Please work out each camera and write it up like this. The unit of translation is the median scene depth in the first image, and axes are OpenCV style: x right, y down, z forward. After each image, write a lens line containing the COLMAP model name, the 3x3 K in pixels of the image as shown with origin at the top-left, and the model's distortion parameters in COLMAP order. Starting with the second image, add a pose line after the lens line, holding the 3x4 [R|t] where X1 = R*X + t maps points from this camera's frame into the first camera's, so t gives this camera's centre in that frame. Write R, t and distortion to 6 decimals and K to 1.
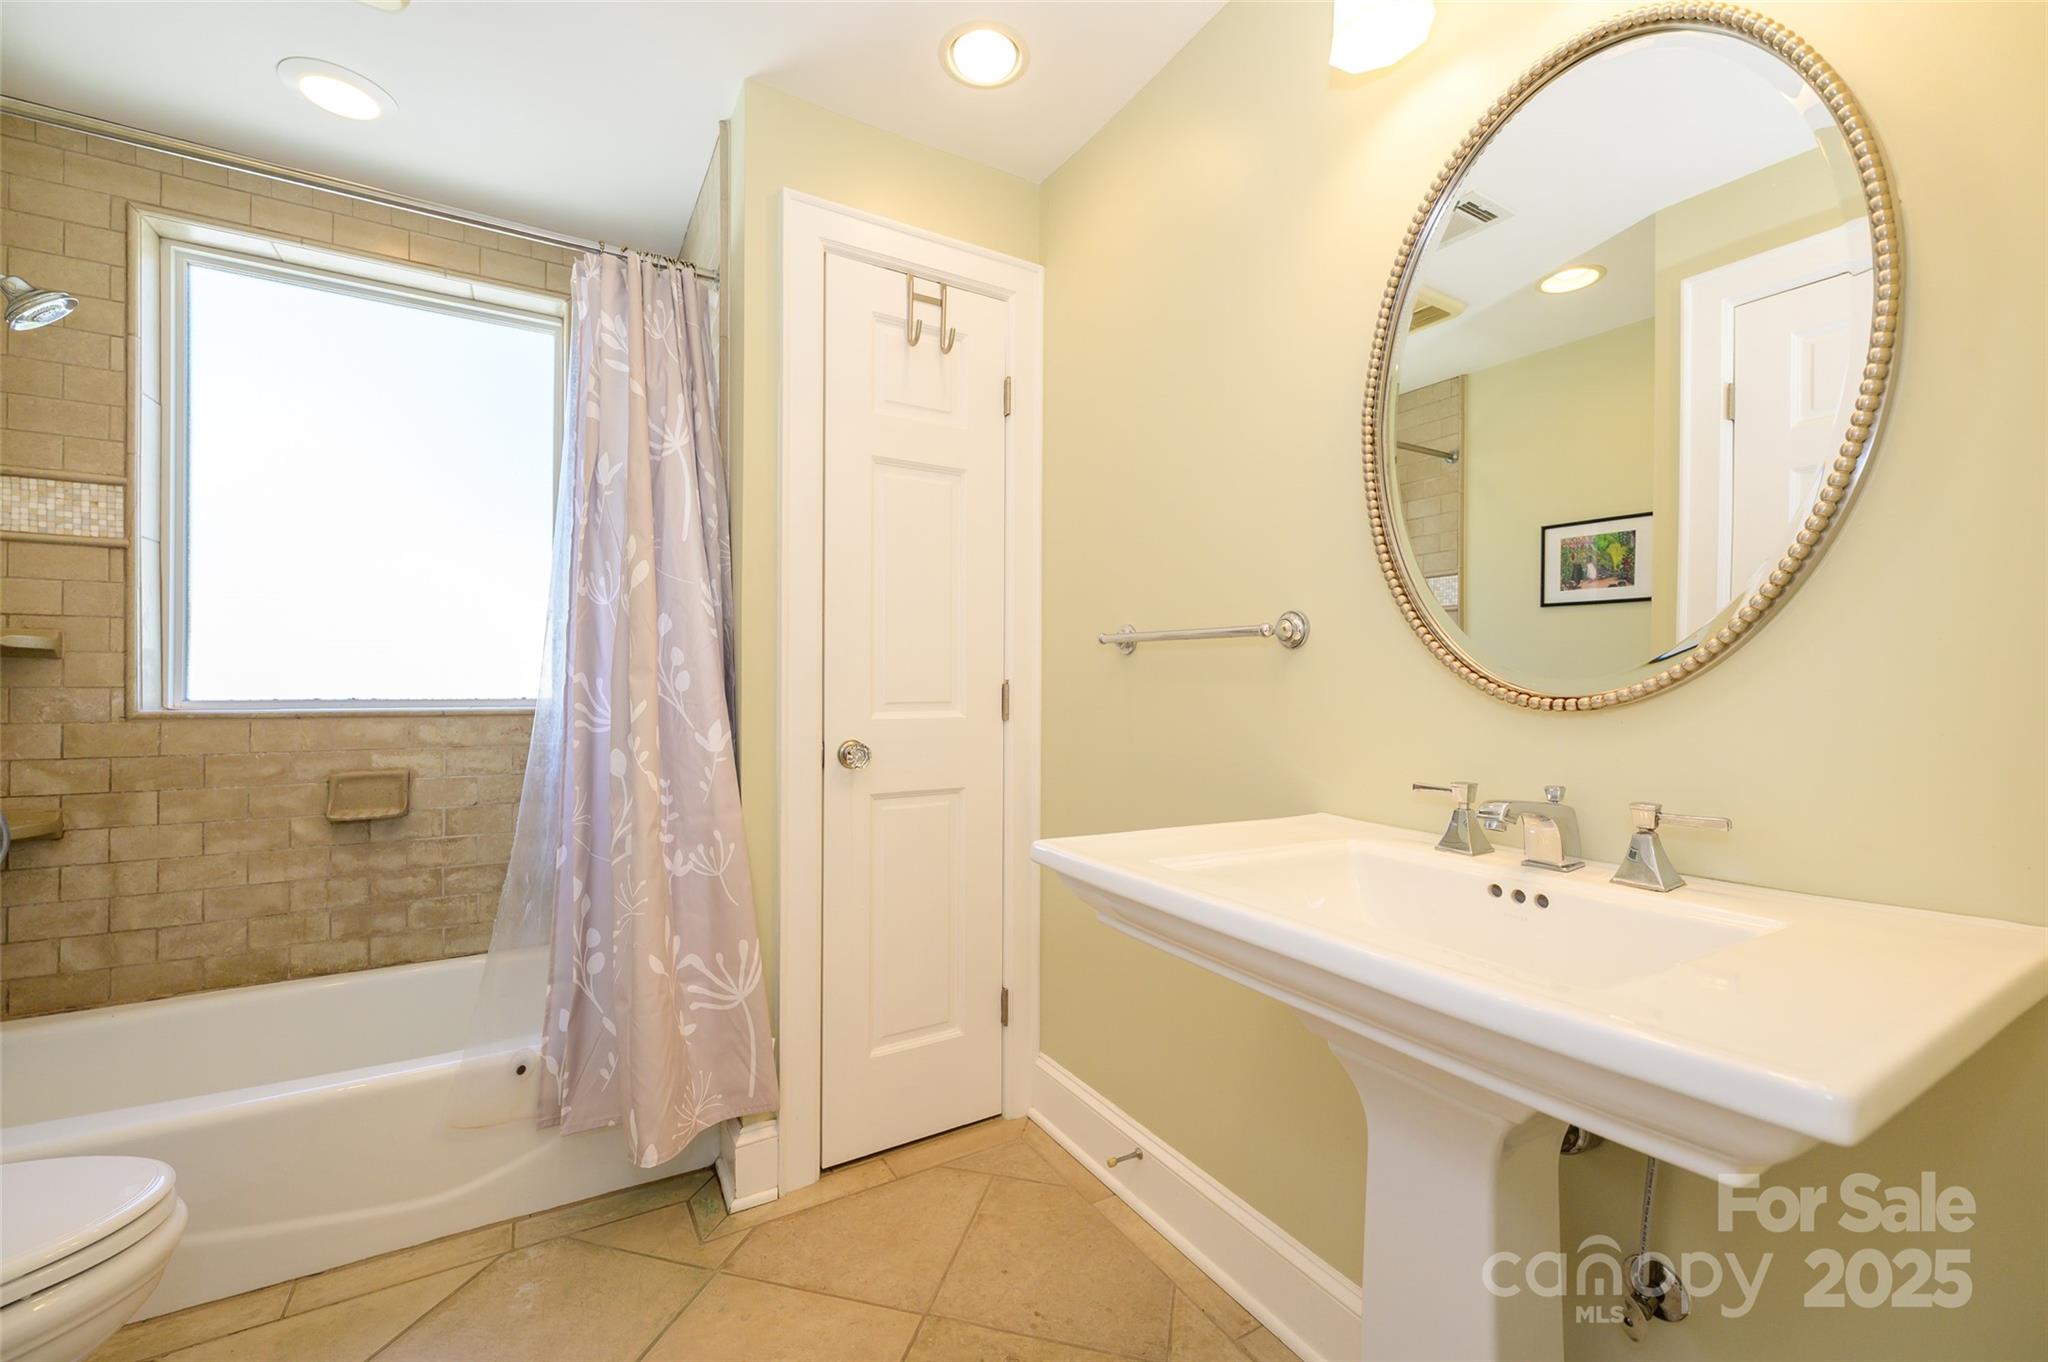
lens RADIAL K [[816.1, 0, 1023.4], [0, 816.1, 682.8], [0, 0, 1]] dist [-0.002346, -0.000235]
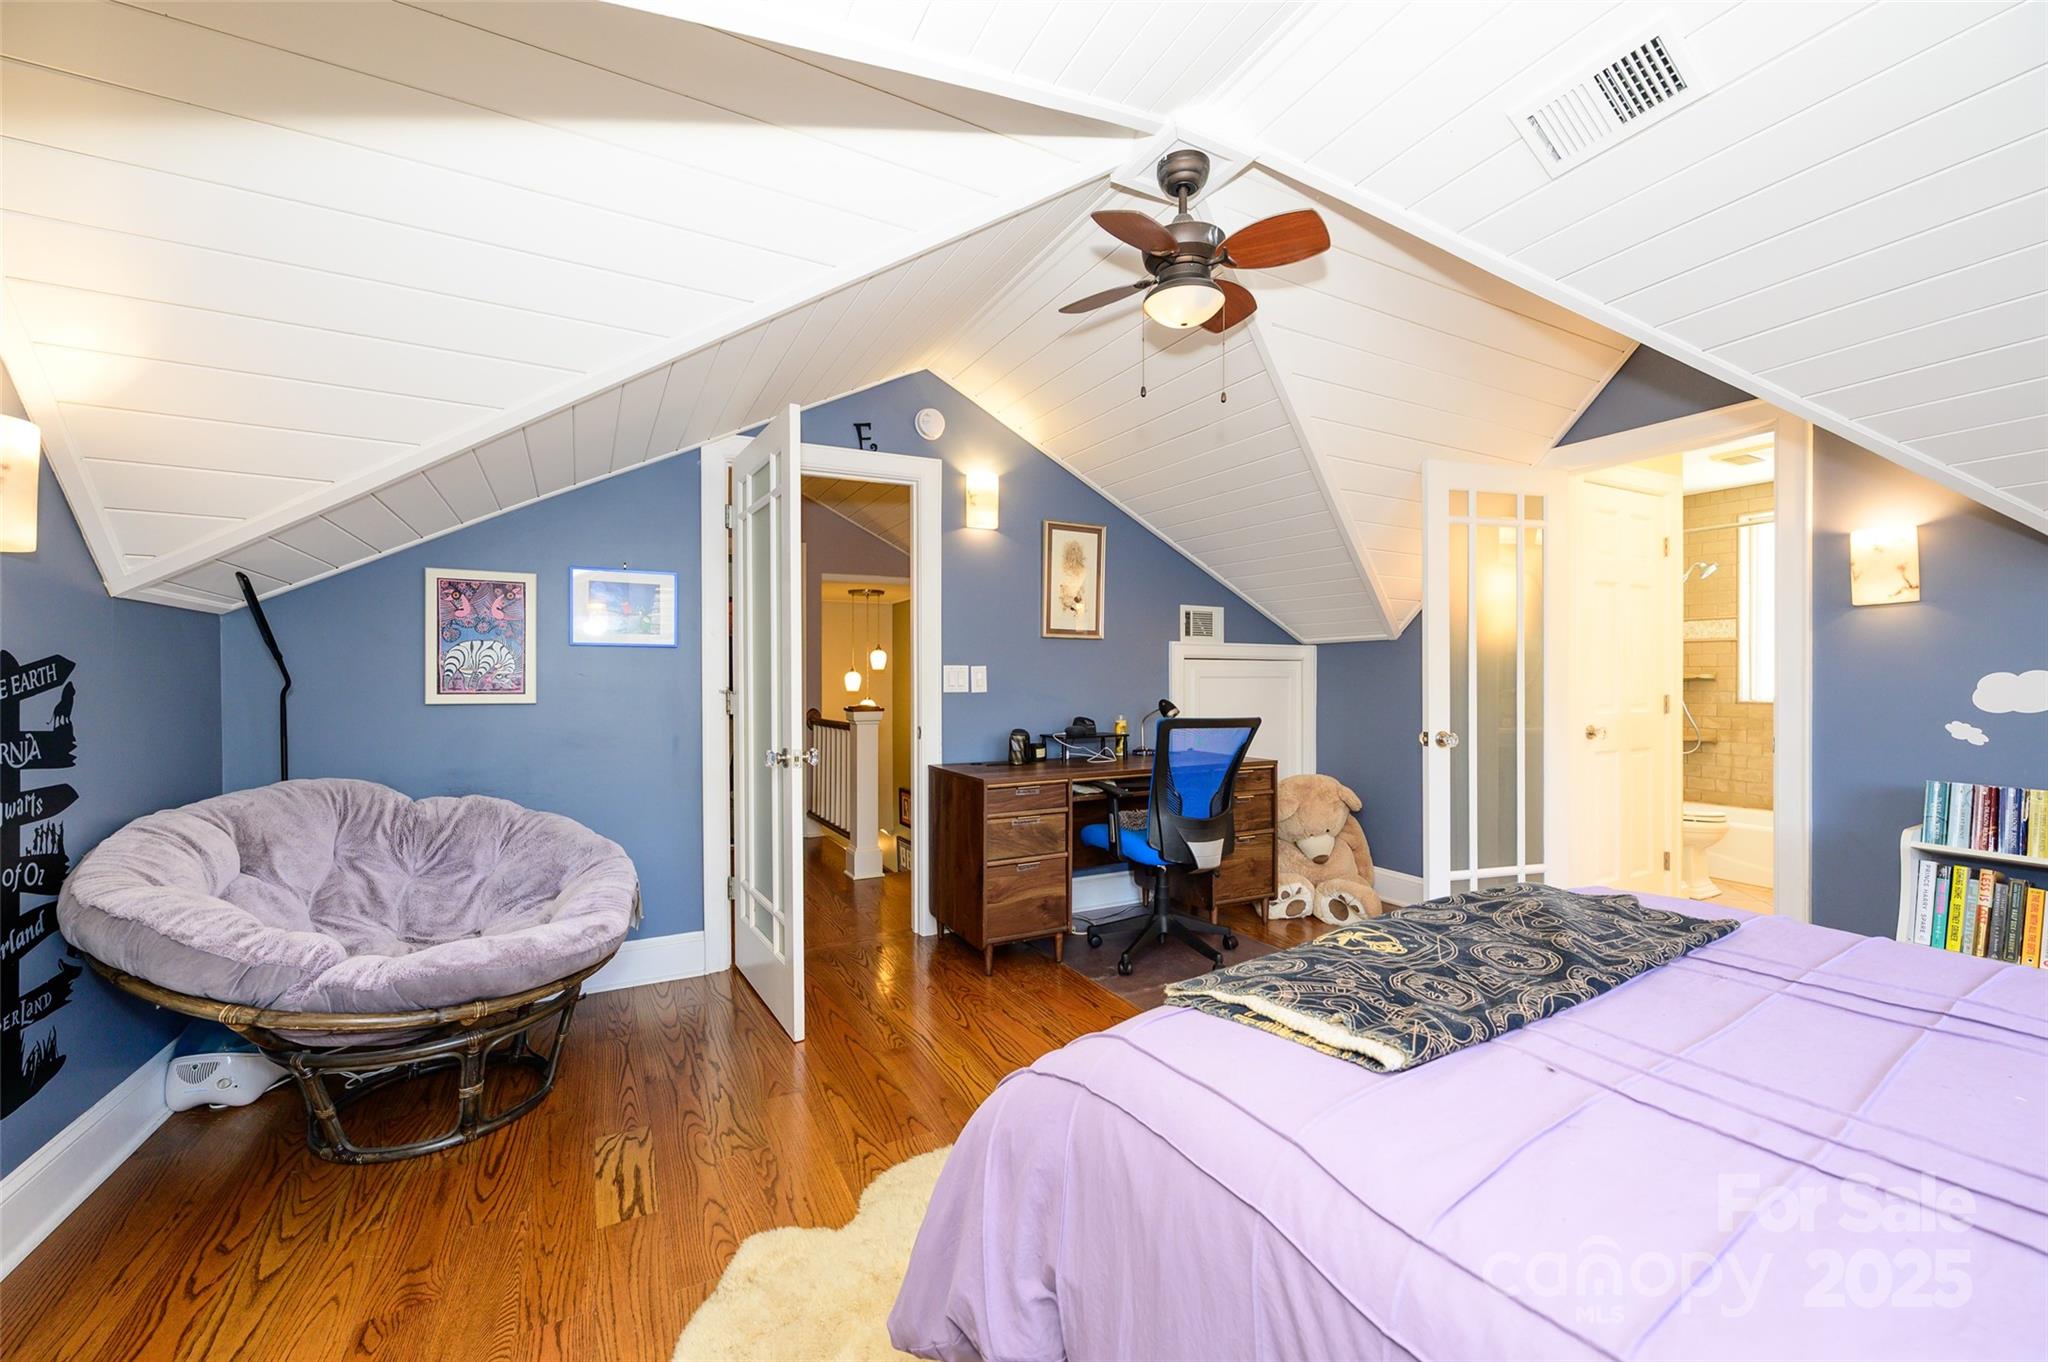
lens RADIAL K [[816.1, 0, 1024.2], [0, 816.1, 688.0], [0, 0, 1]] dist [-0.002346, -0.000235]
pose [[-0.042255, 0.001567, -0.999106, 1.777324], [-0.002882, 0.999994, 0.001690, -0.004840], [0.999103, 0.002951, -0.042251, -1.310059]]
